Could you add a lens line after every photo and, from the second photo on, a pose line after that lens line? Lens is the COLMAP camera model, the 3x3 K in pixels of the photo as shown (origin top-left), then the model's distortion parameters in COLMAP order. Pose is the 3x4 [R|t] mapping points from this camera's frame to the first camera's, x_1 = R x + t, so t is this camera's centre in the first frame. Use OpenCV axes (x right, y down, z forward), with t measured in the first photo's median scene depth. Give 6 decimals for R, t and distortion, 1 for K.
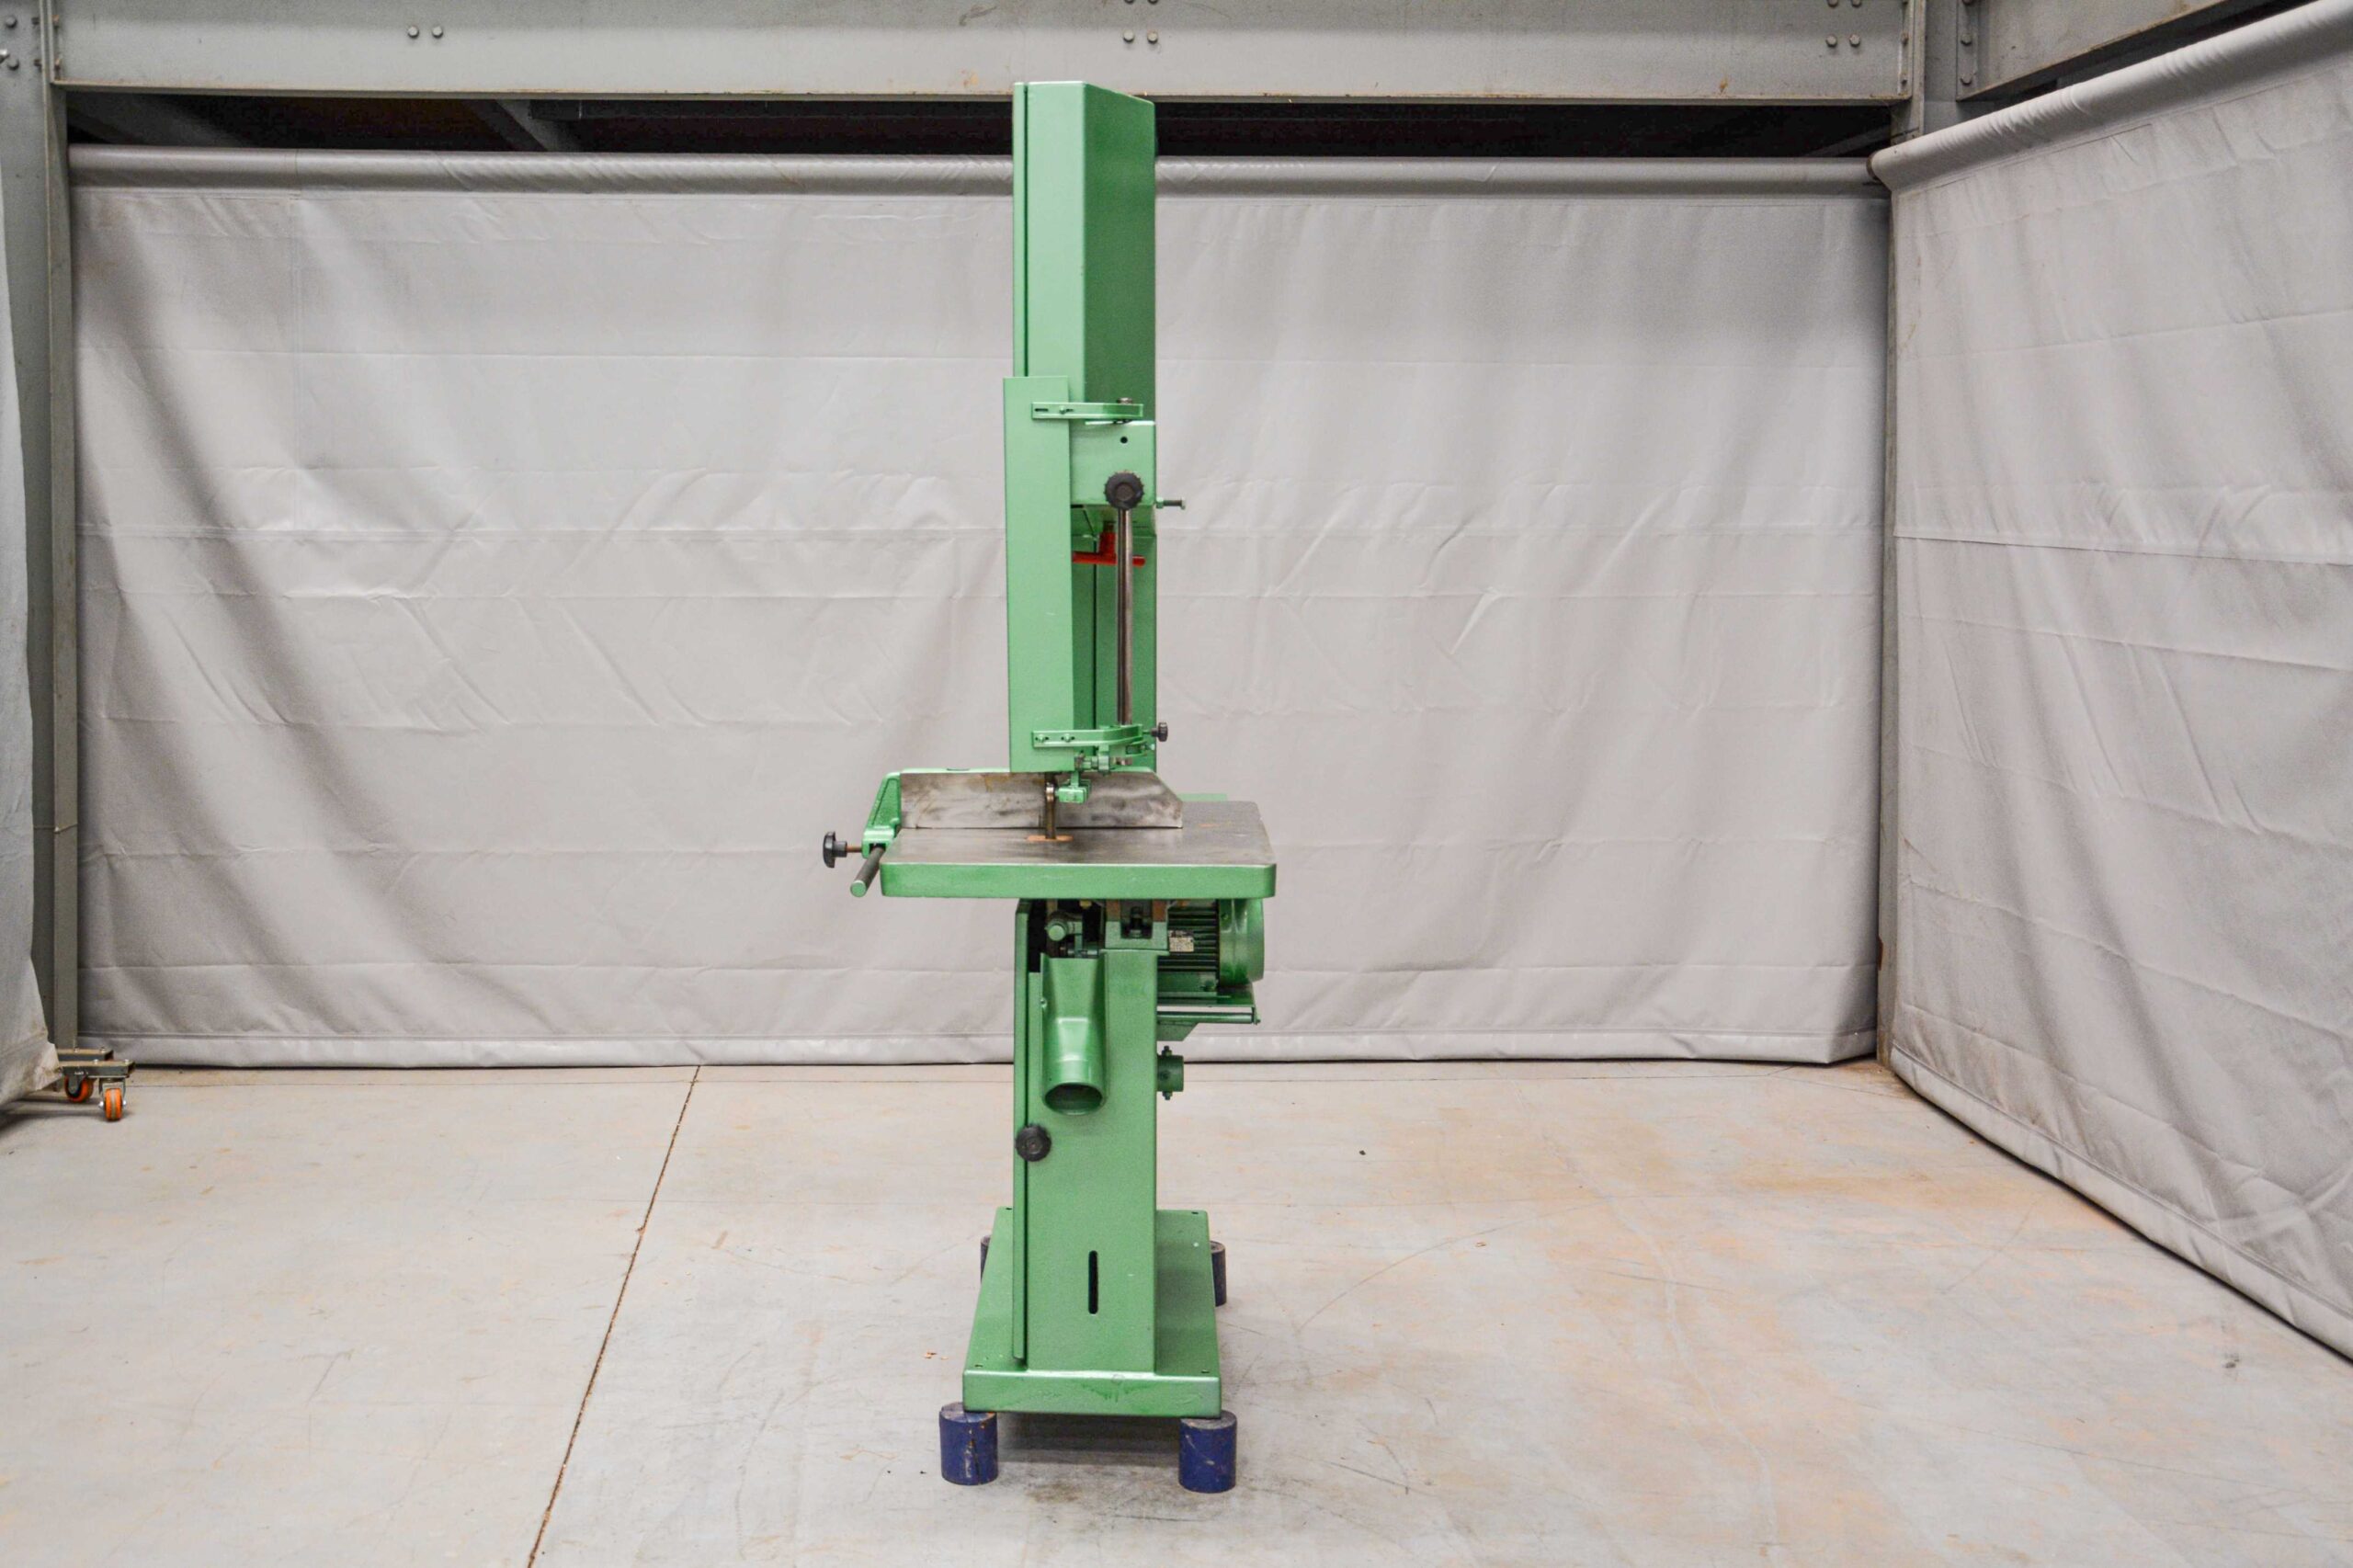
lens RADIAL K [[2725.6, 0, 1068.9], [0, 2725.6, 698.7], [0, 0, 1]] dist [0.086318, 0.000000]
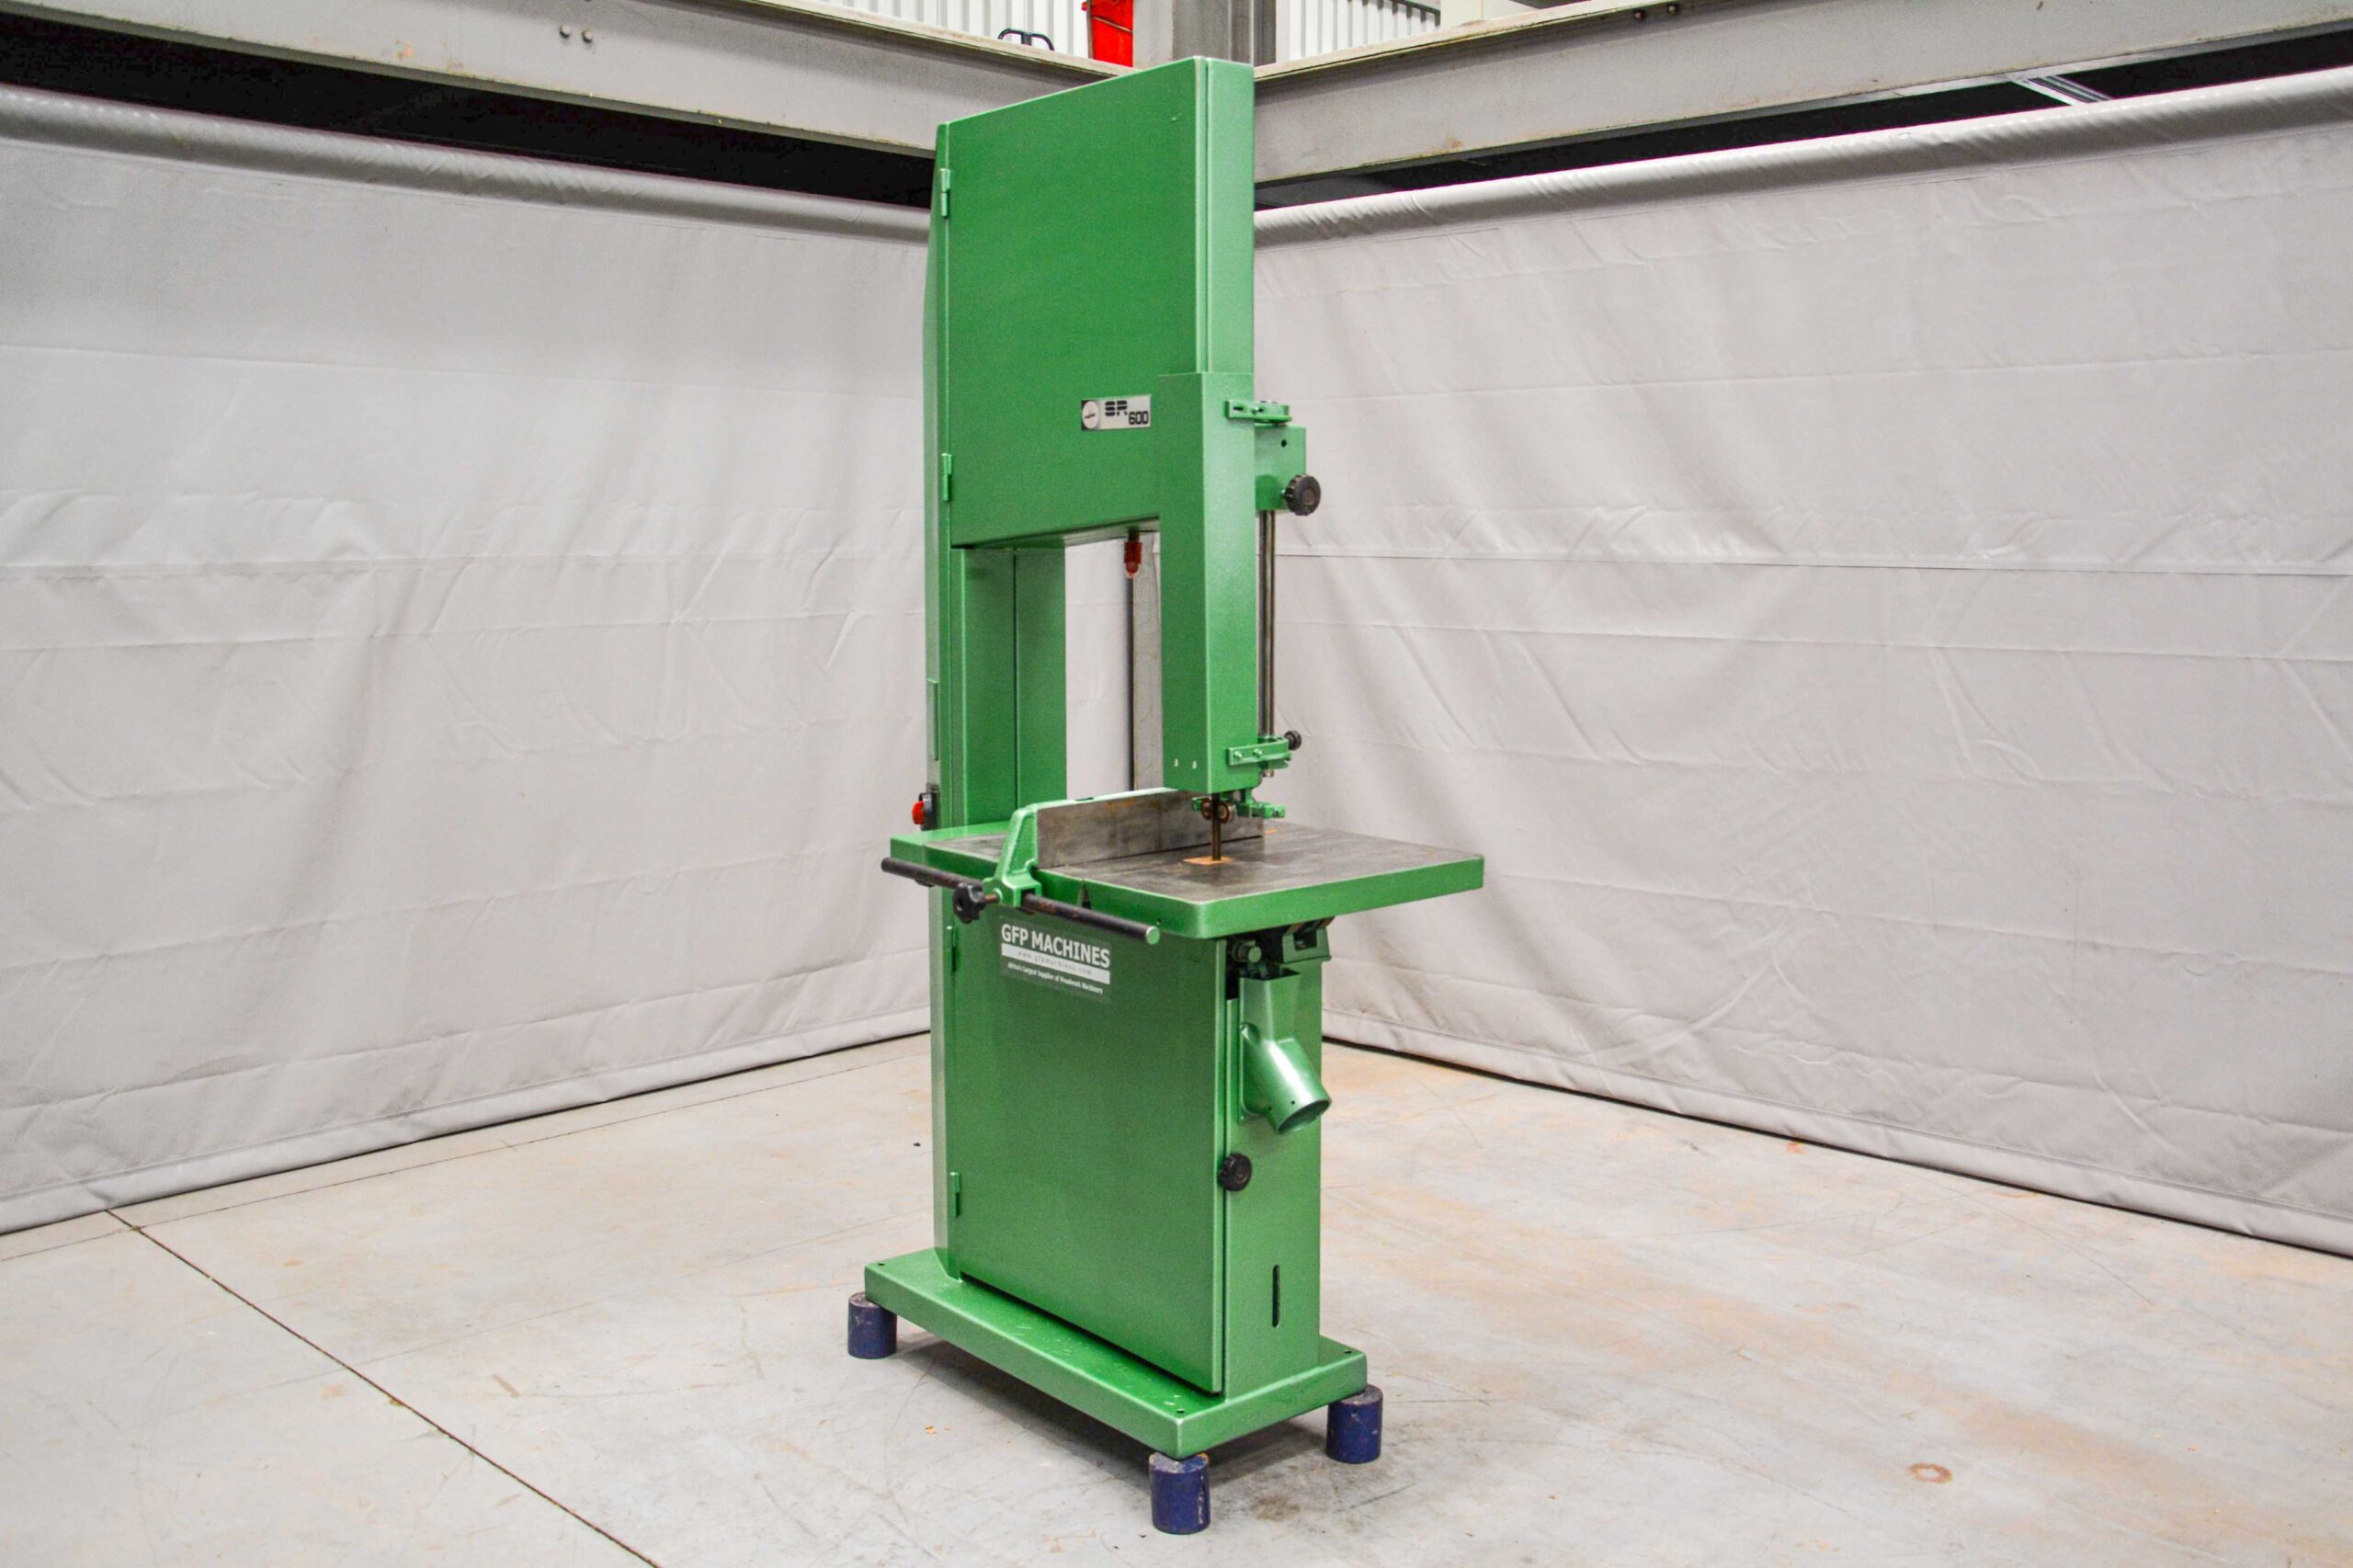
lens RADIAL K [[2184.0, 0, 1160.4], [0, 2184.0, 834.5], [0, 0, 1]] dist [-0.014581, 0.000000]
pose [[0.705918, -0.102055, 0.700903, -0.370468], [0.062766, 0.994685, 0.081616, -0.014466], [-0.705507, -0.013622, 0.708572, 0.308793]]
